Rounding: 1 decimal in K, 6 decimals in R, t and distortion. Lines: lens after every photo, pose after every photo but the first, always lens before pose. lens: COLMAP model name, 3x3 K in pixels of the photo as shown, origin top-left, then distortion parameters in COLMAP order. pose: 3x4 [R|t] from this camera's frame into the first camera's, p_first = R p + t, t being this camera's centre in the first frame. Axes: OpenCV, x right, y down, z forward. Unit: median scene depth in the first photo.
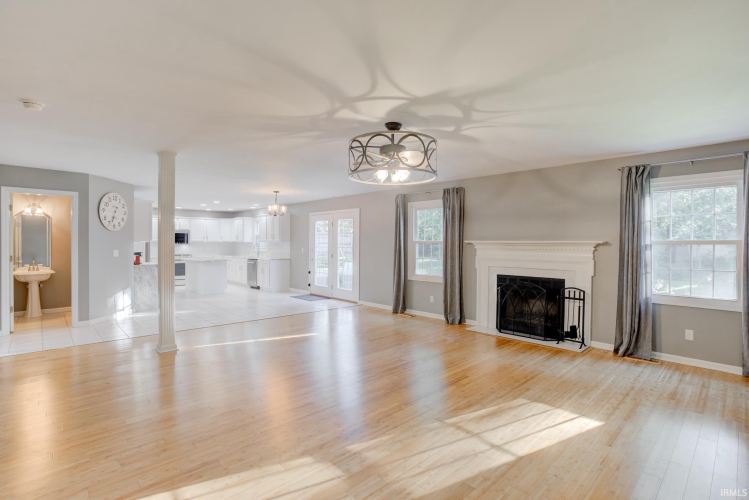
lens RADIAL K [[362.2, 0, 364.6], [0, 362.2, 258.9], [0, 0, 1]] dist [-0.053835, 0.026279]
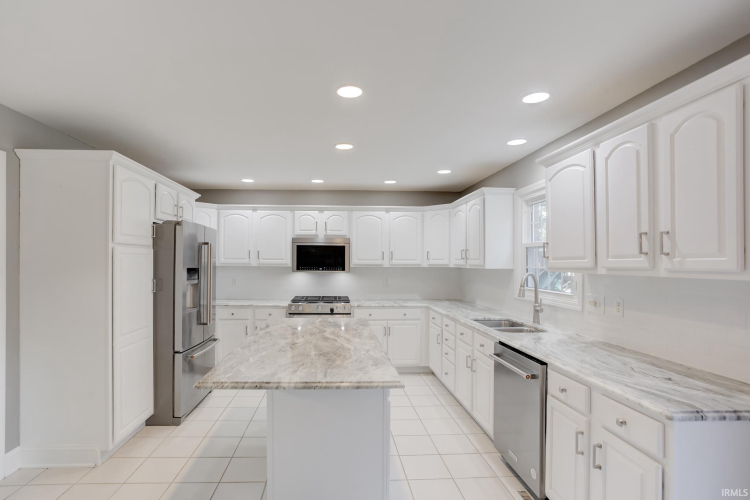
lens RADIAL K [[368.9, 0, 350.7], [0, 368.9, 260.5], [0, 0, 1]] dist [-0.055119, 0.029293]
pose [[0.771581, -0.006588, -0.636096, -0.247569], [-0.026886, 0.998715, -0.042956, -0.040943], [0.635562, 0.050246, 0.770413, 0.757978]]
